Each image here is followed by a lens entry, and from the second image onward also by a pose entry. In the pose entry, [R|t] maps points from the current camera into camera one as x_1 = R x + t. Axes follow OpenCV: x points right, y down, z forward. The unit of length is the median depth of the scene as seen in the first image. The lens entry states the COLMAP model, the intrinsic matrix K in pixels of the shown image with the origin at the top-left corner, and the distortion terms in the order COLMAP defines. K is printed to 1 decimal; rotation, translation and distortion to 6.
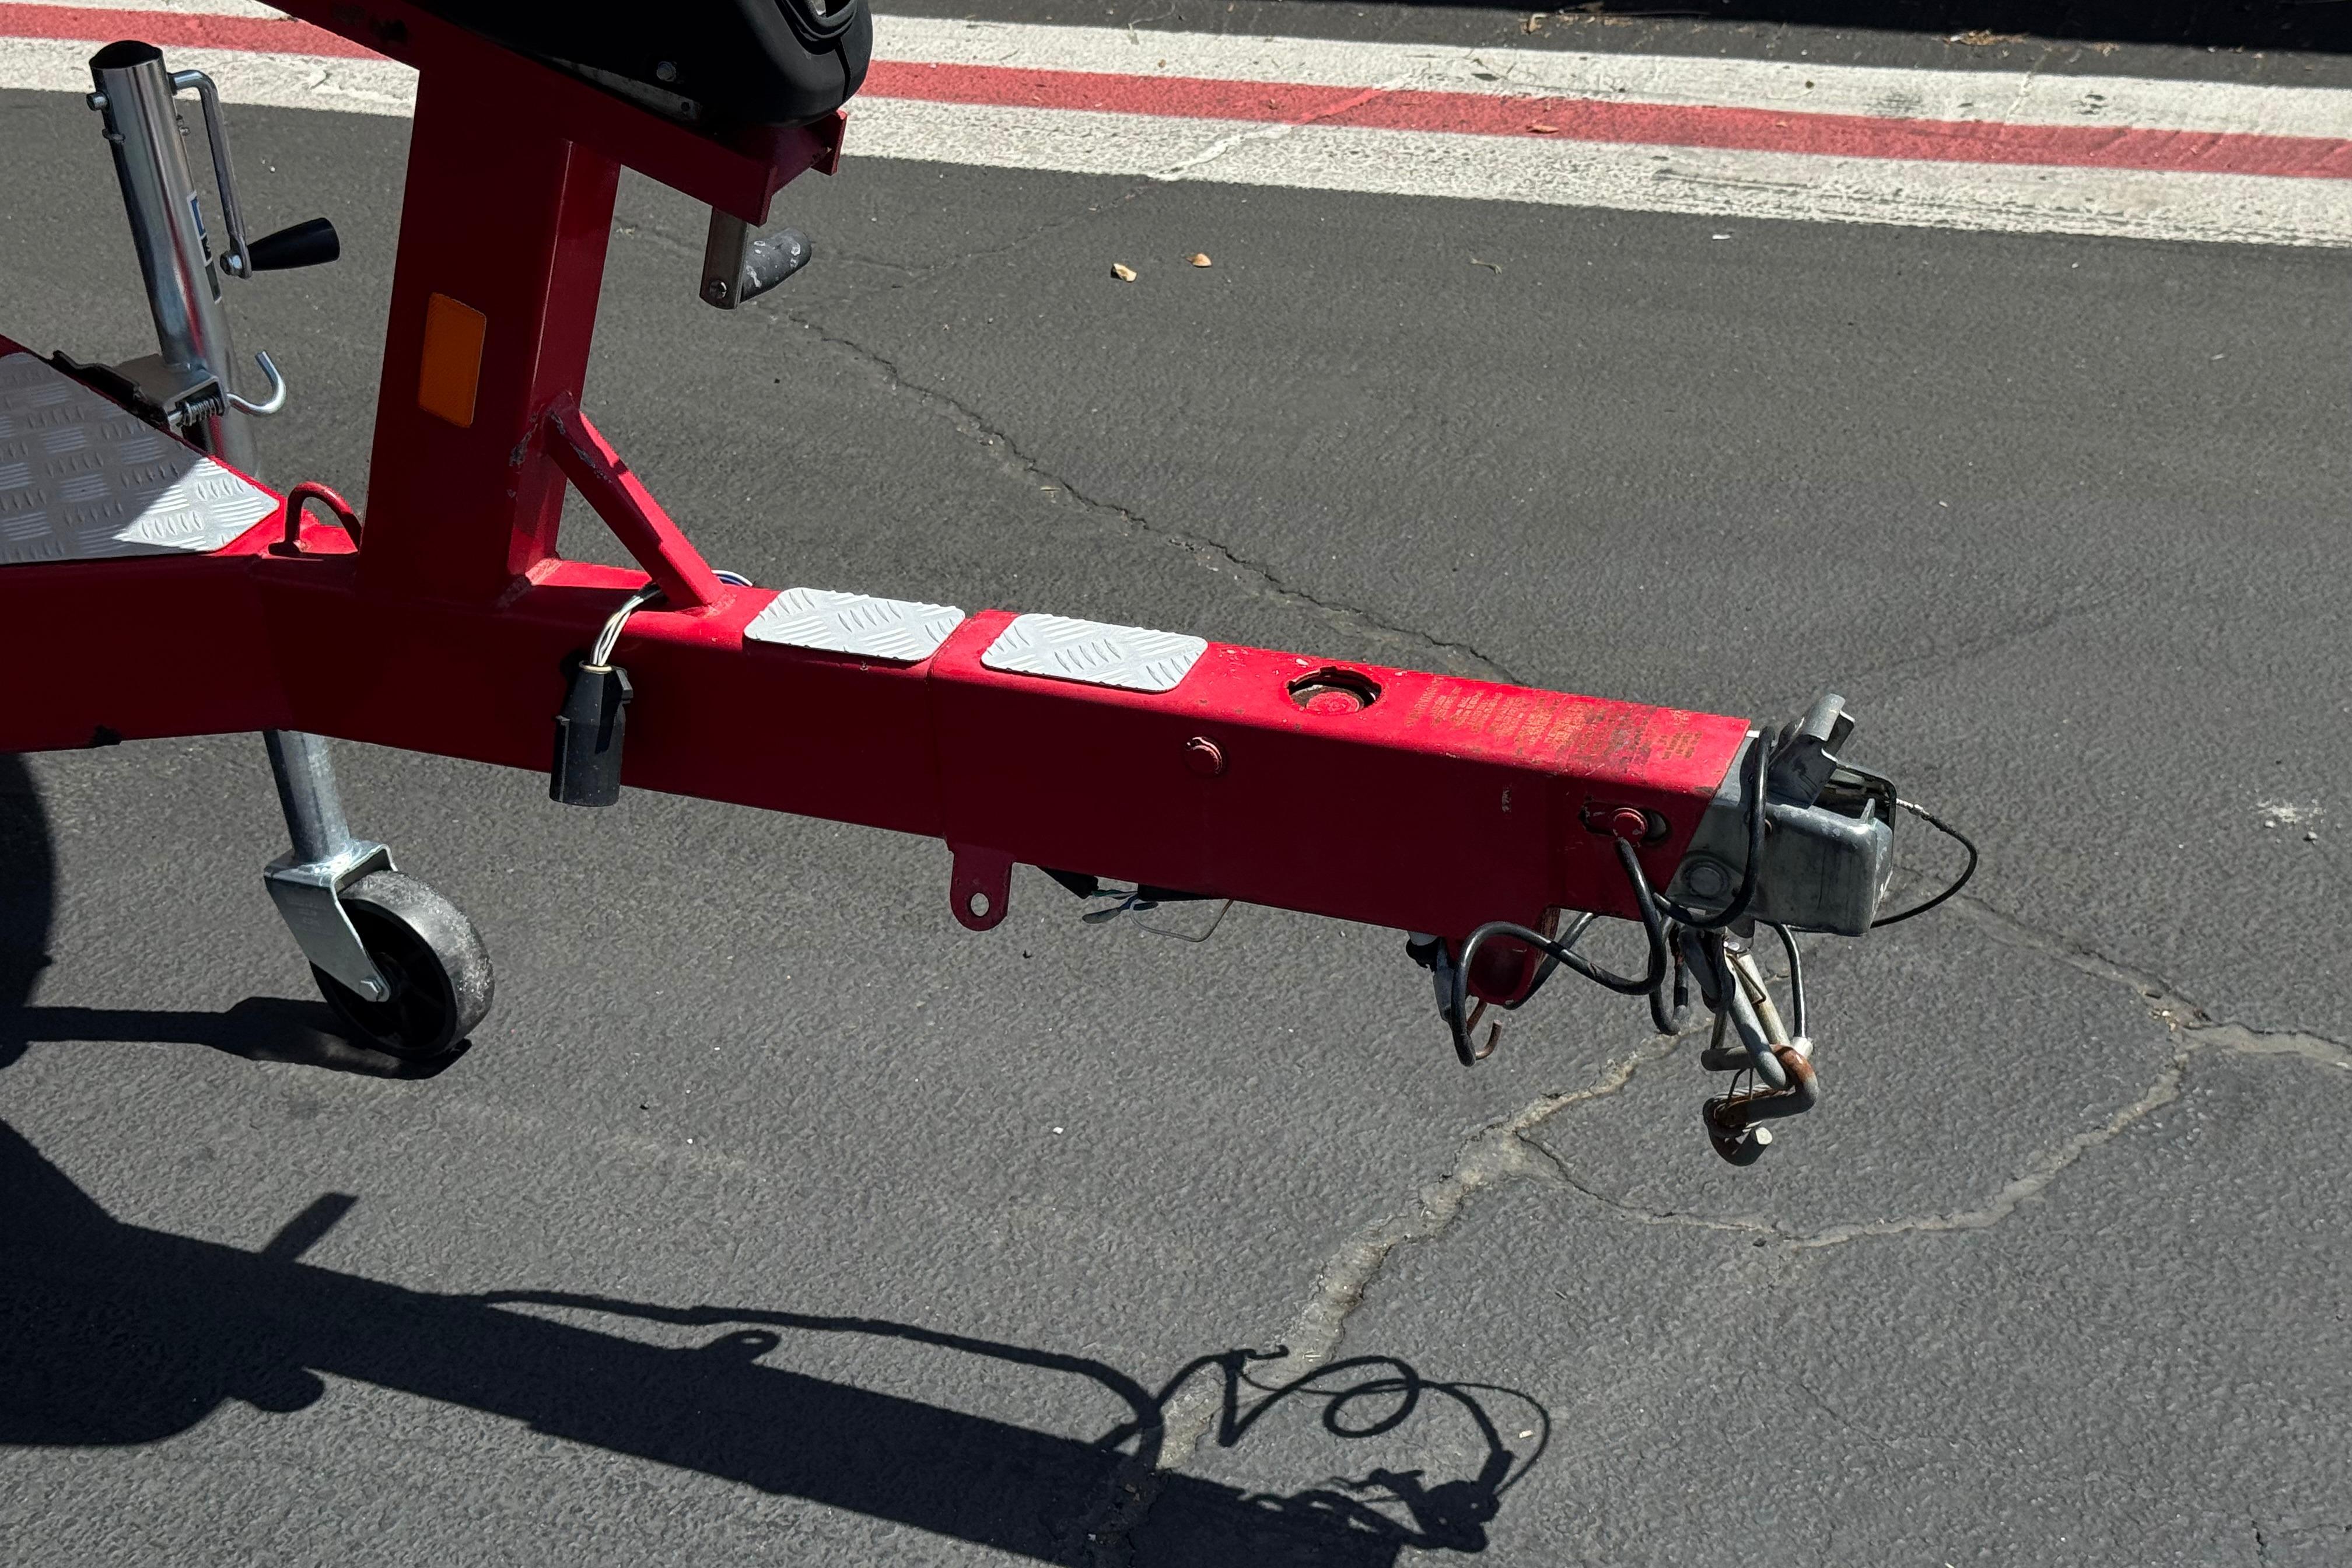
lens RADIAL K [[2169.9, 0, 1176.0], [0, 2169.9, 784.0], [0, 0, 1]] dist [0.175939, -0.275361]
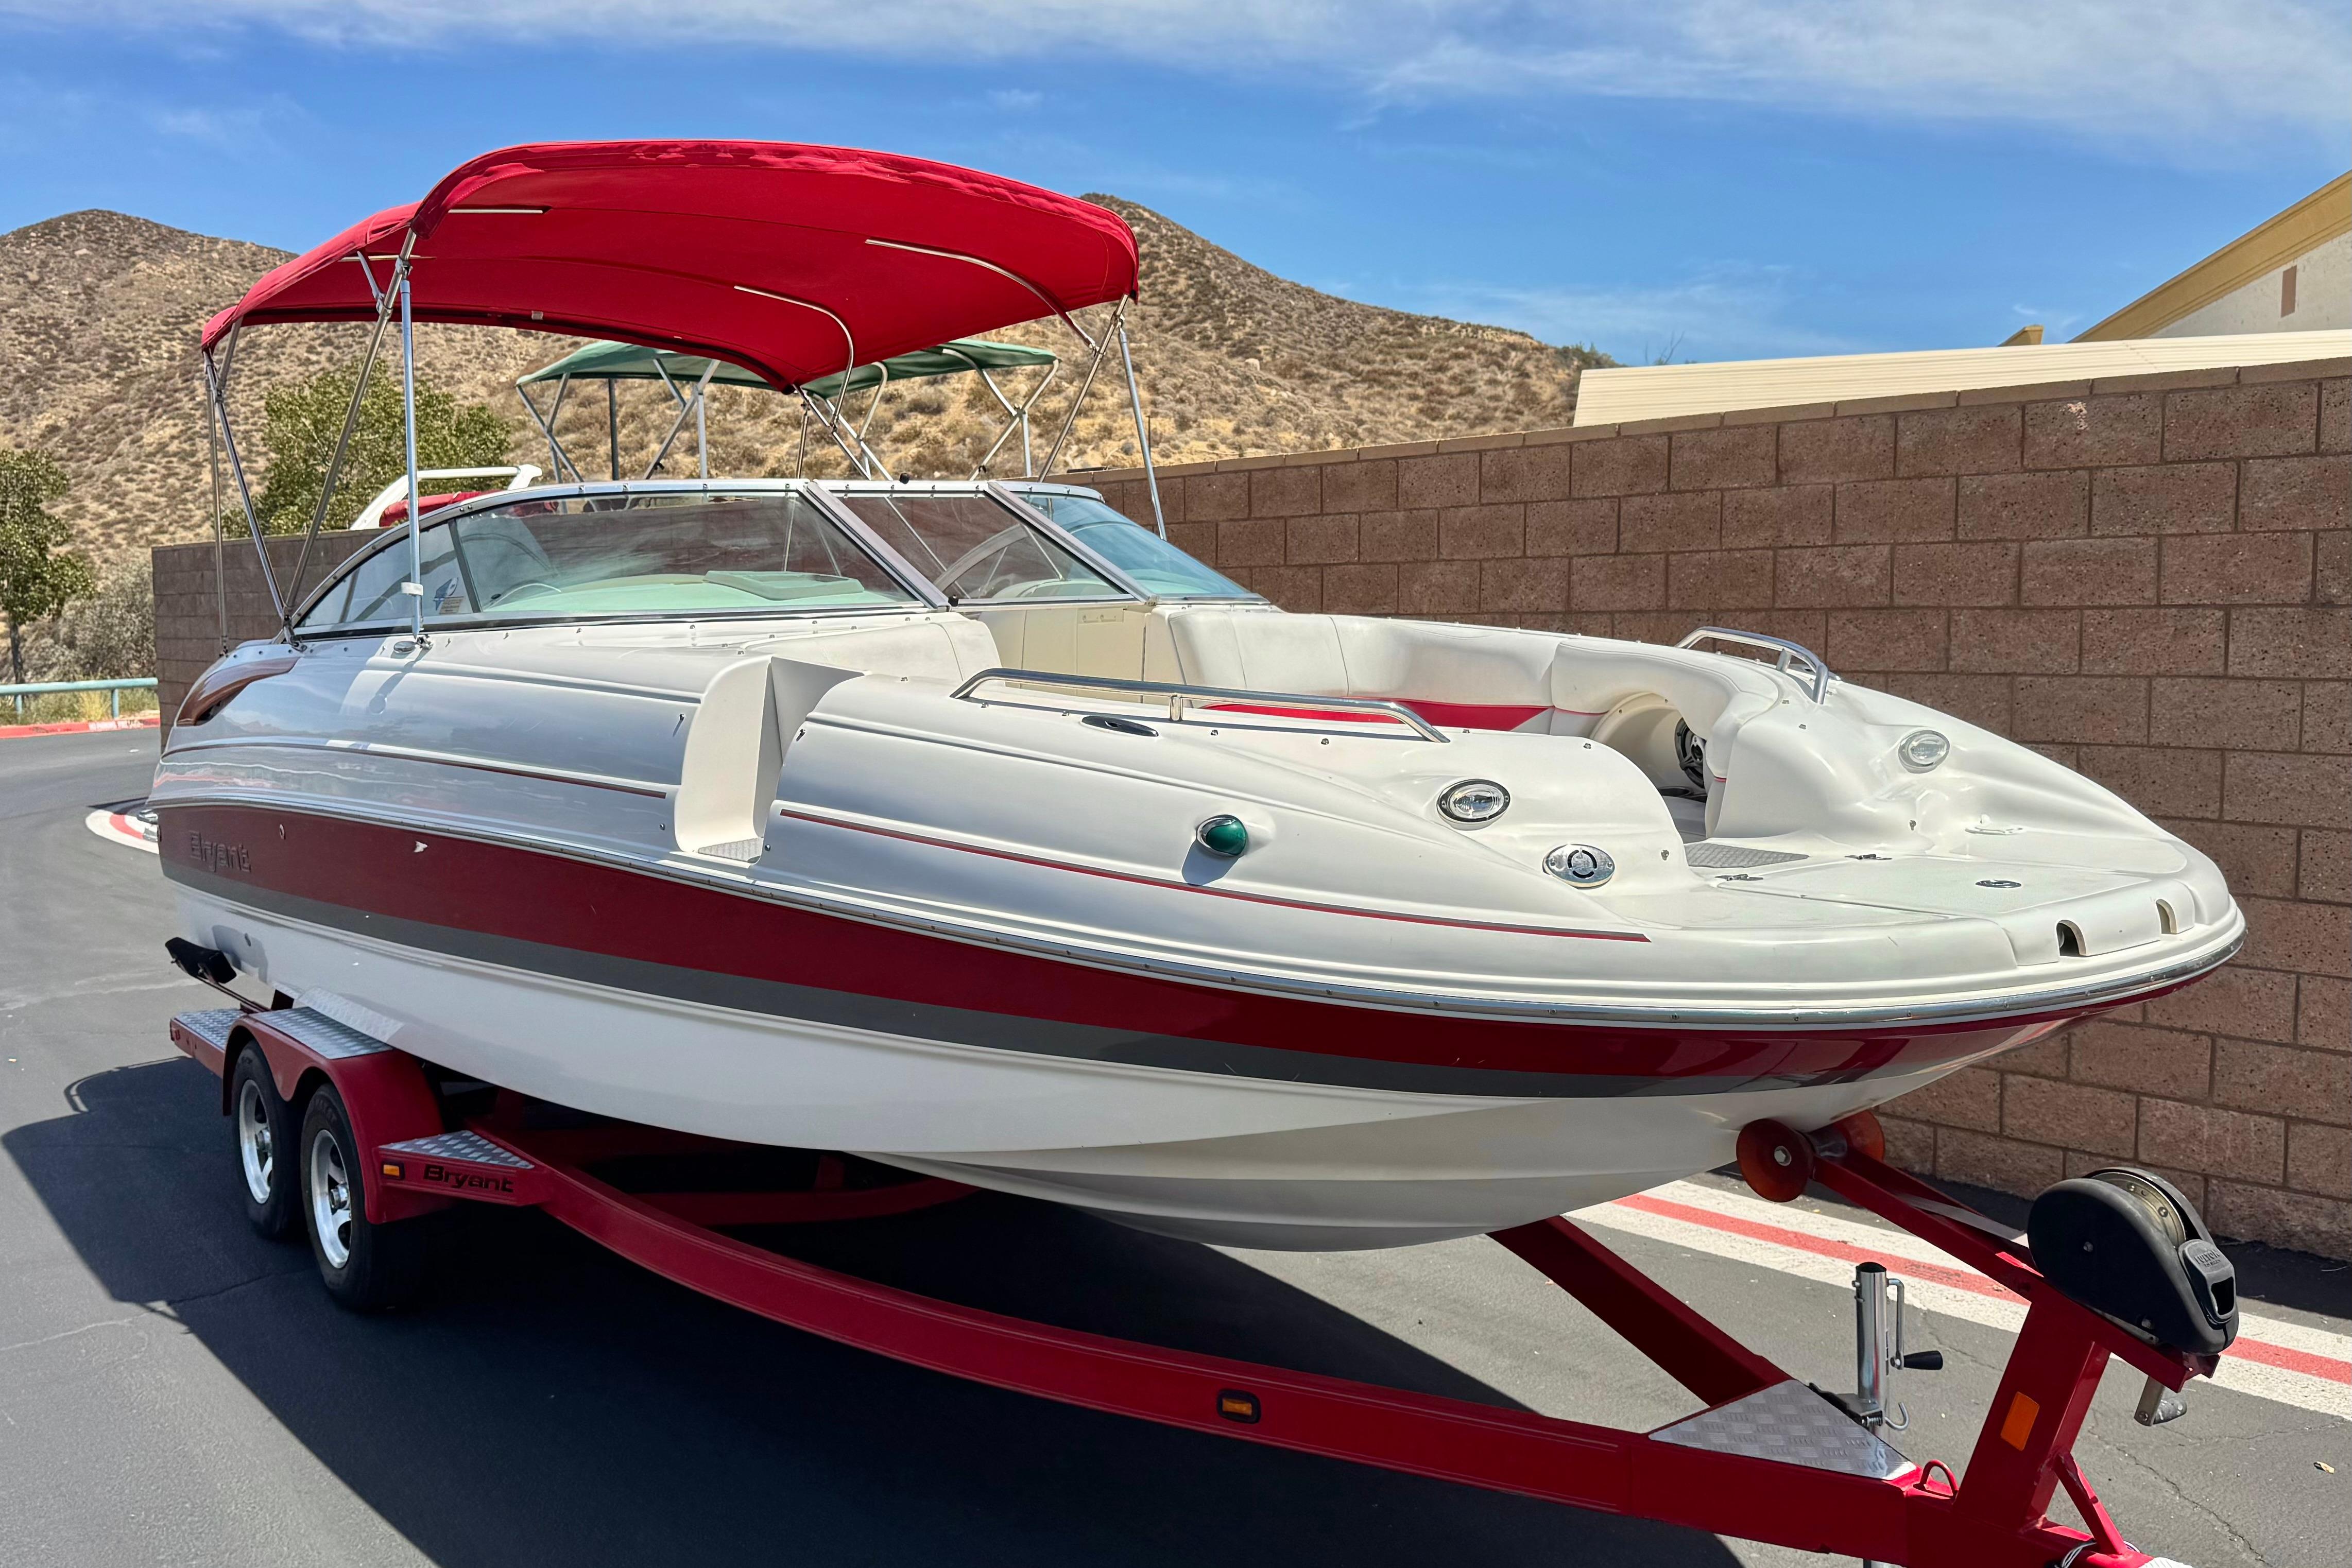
lens RADIAL K [[2169.8, 0, 1176.0], [0, 2169.8, 784.0], [0, 0, 1]] dist [0.175939, -0.275361]
pose [[0.880511, 0.081543, -0.466960, -0.060576], [-0.301041, 0.857130, -0.417973, 0.437147], [0.366163, 0.508604, 0.779260, -1.363163]]
